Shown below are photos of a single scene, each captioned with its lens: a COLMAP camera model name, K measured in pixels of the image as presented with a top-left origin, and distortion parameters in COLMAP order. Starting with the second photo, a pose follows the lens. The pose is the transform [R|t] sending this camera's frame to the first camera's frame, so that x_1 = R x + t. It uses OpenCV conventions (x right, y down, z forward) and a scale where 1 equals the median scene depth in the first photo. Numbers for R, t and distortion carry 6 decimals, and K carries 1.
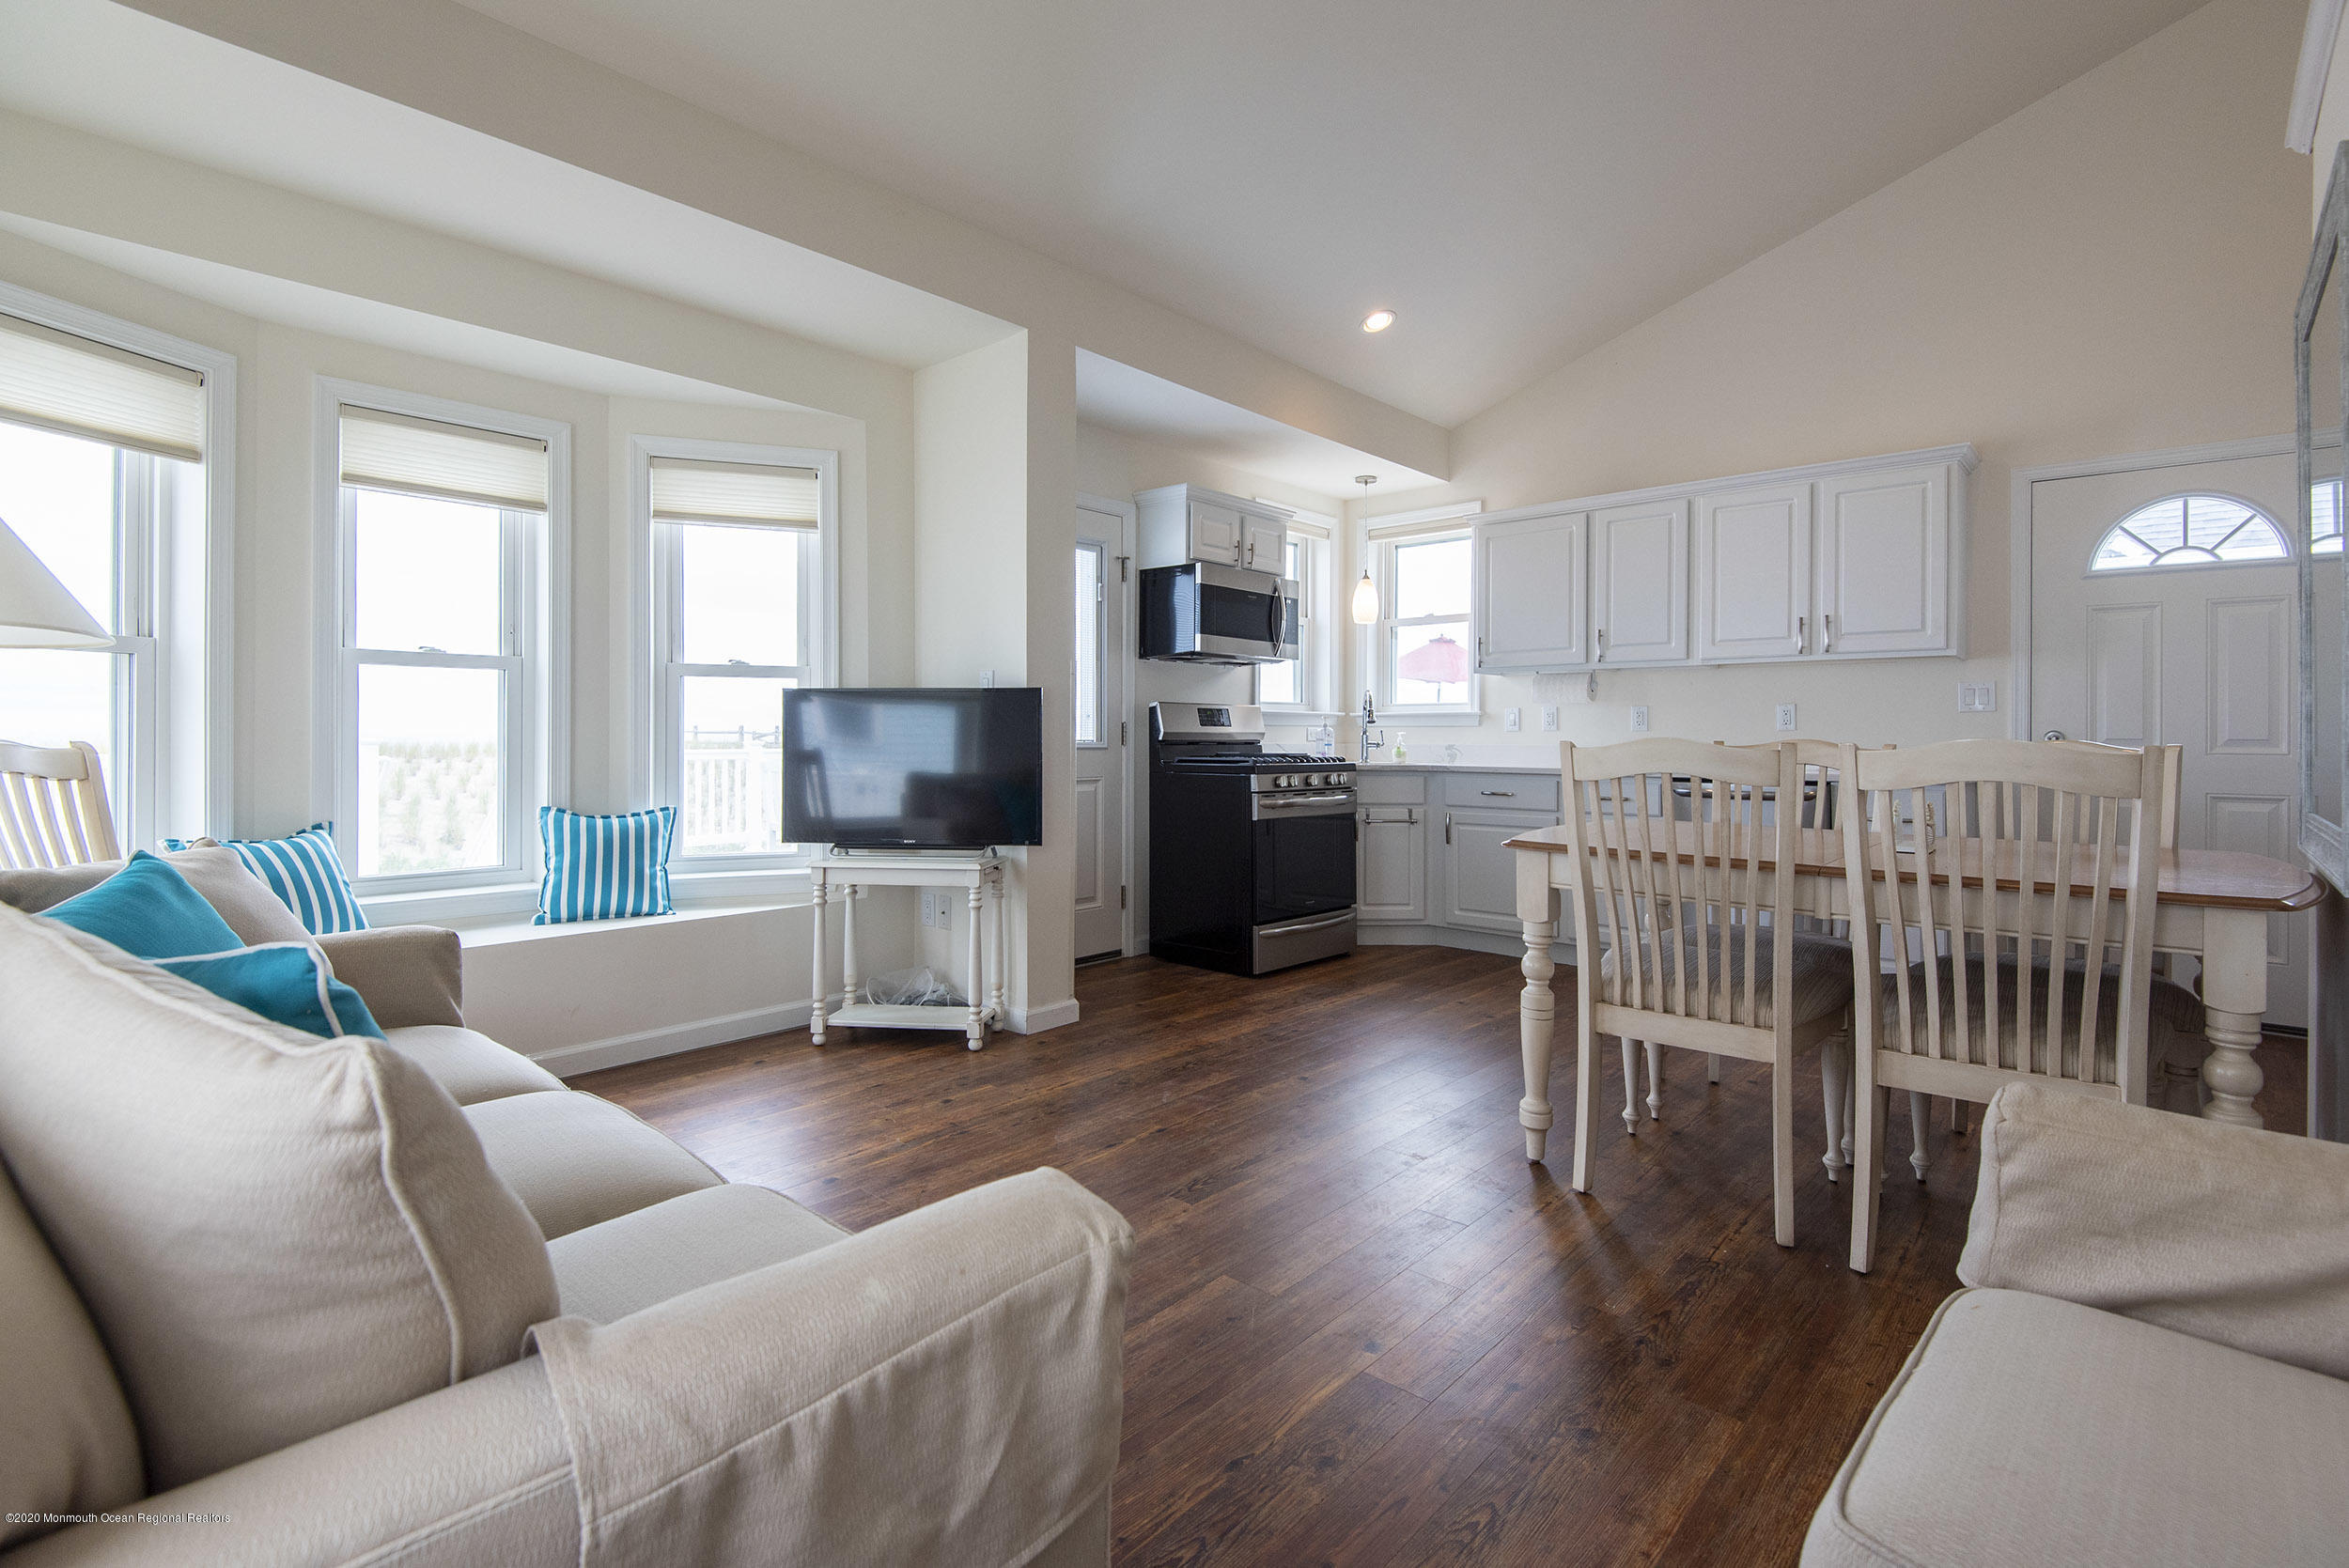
lens RADIAL K [[1082.4, 0, 1173.2], [0, 1082.4, 702.1], [0, 0, 1]] dist [0.006096, -0.003161]
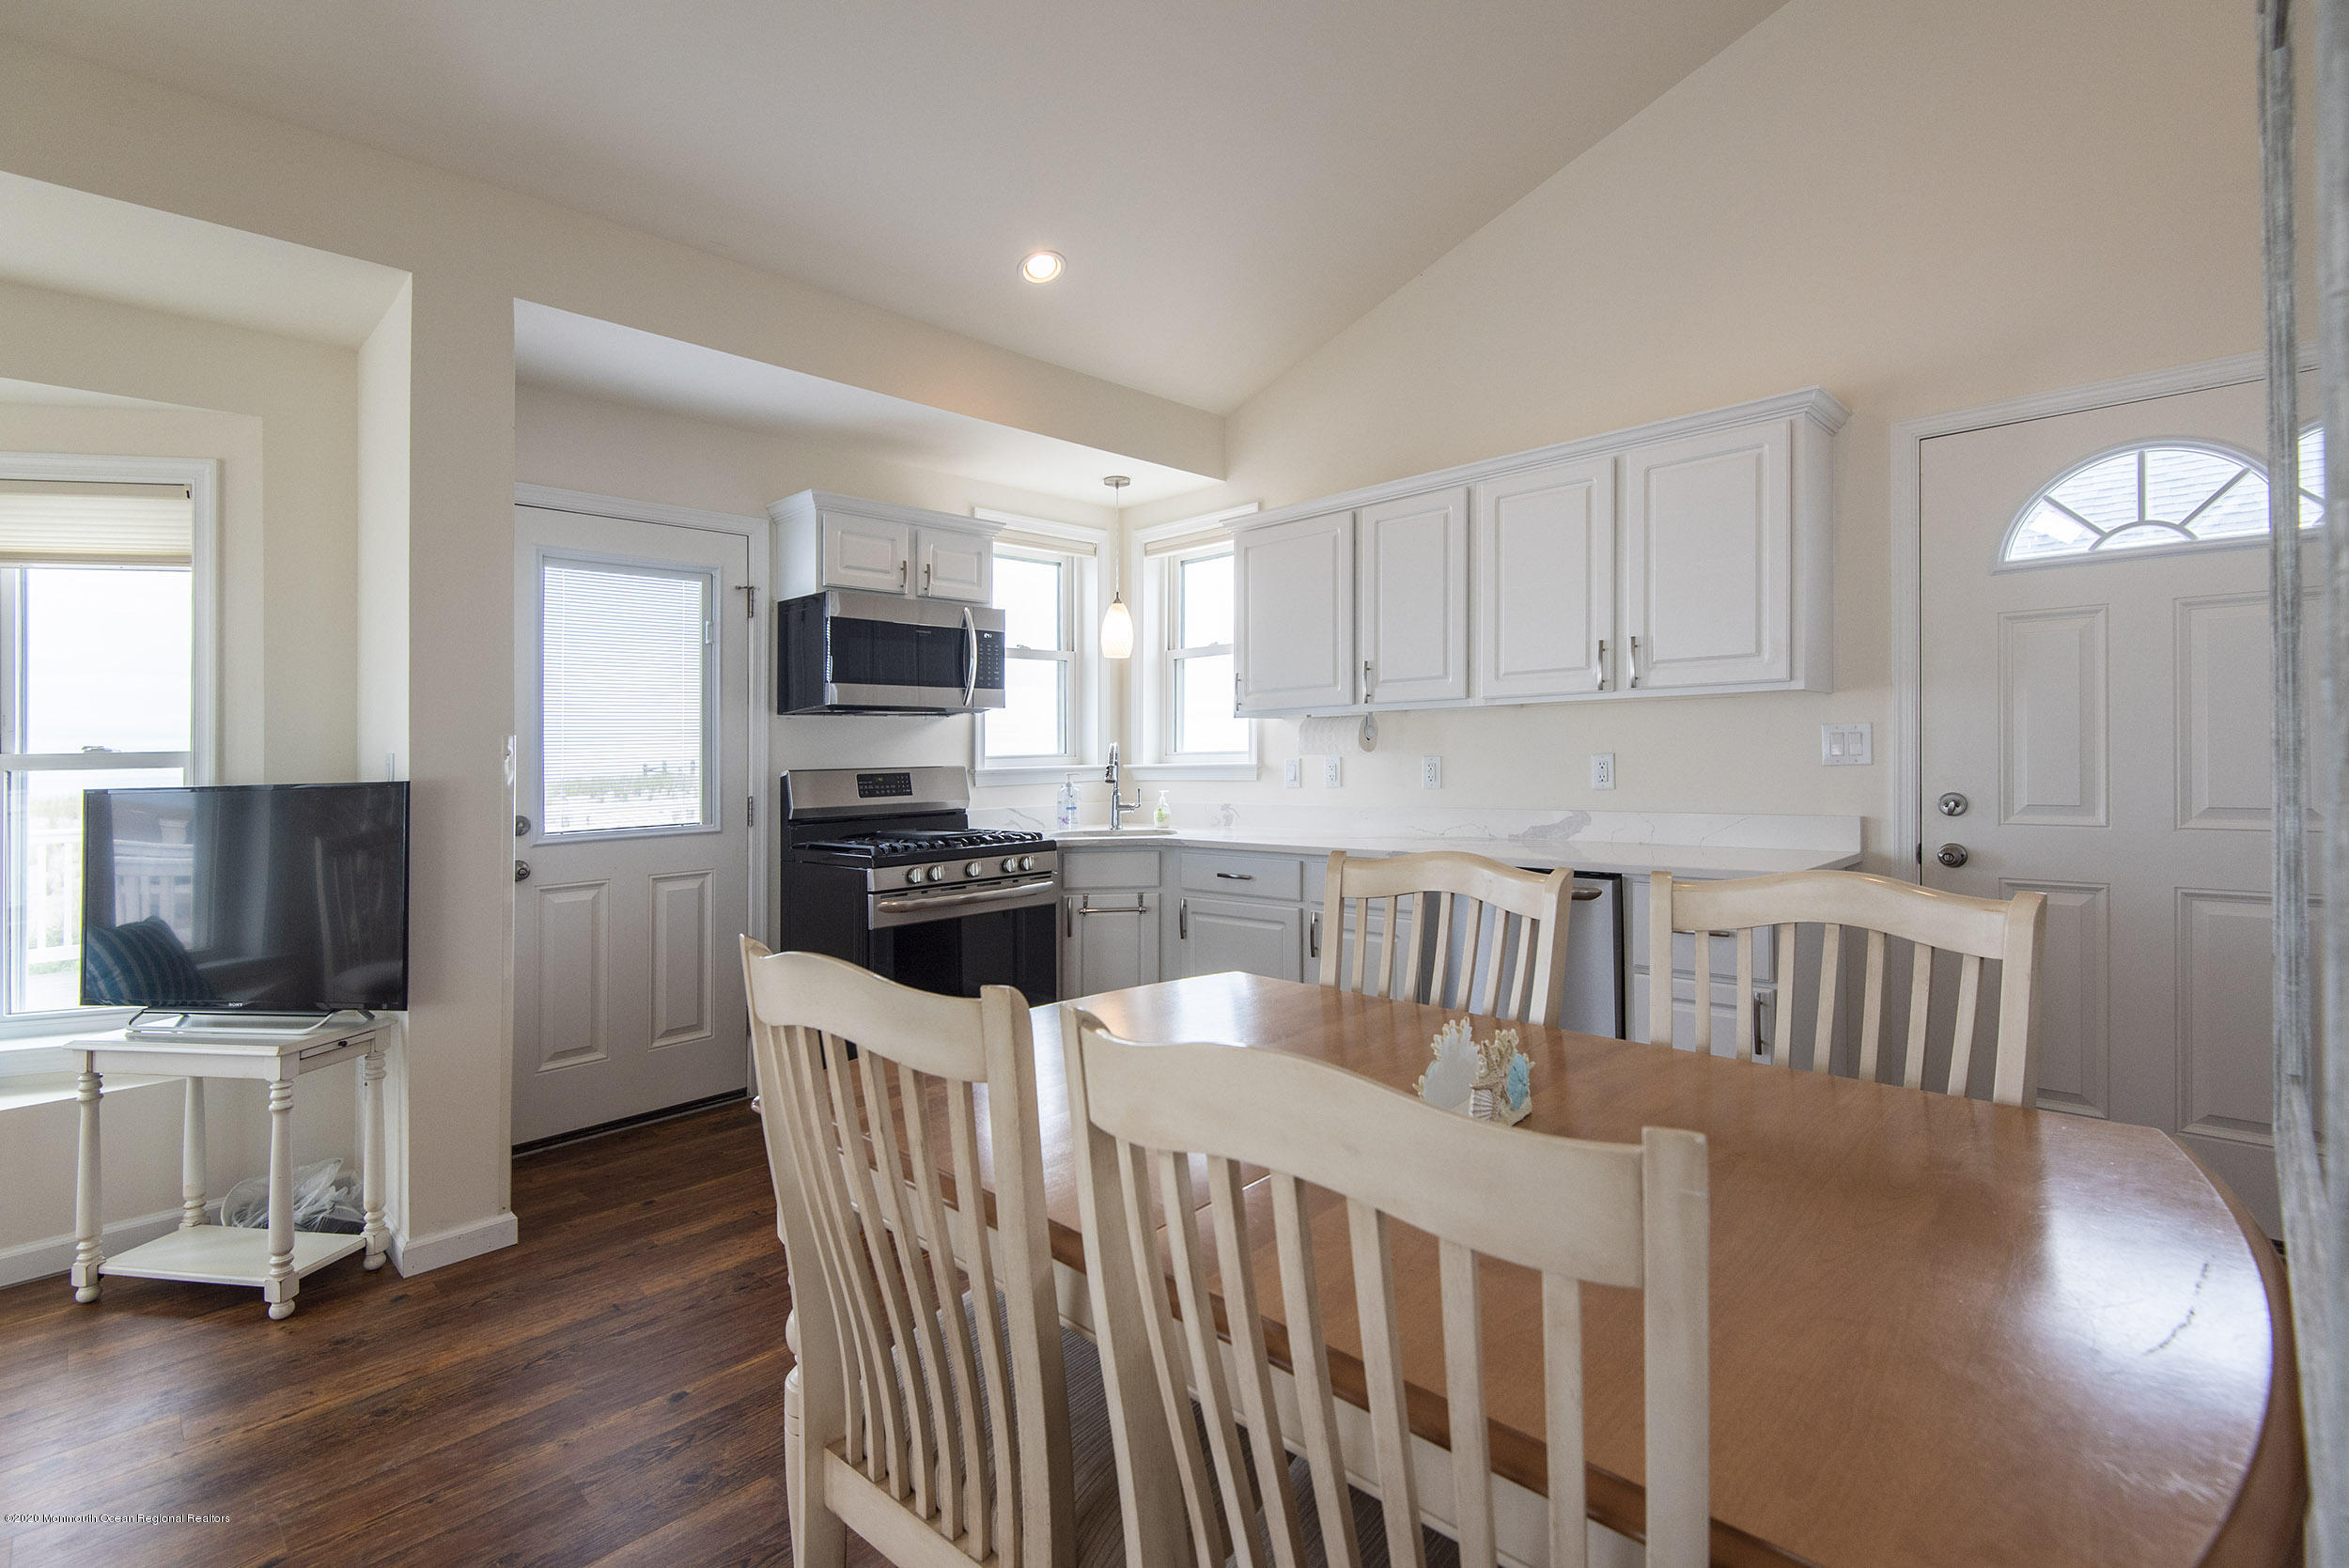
lens RADIAL K [[1082.4, 0, 1087.2], [0, 1082.4, 739.9], [0, 0, 1]] dist [0.006096, -0.003161]
pose [[0.998250, -0.025312, -0.053444, 0.260646], [0.025894, 0.999612, 0.010230, -0.026567], [0.053164, -0.011596, 0.998518, 0.242779]]
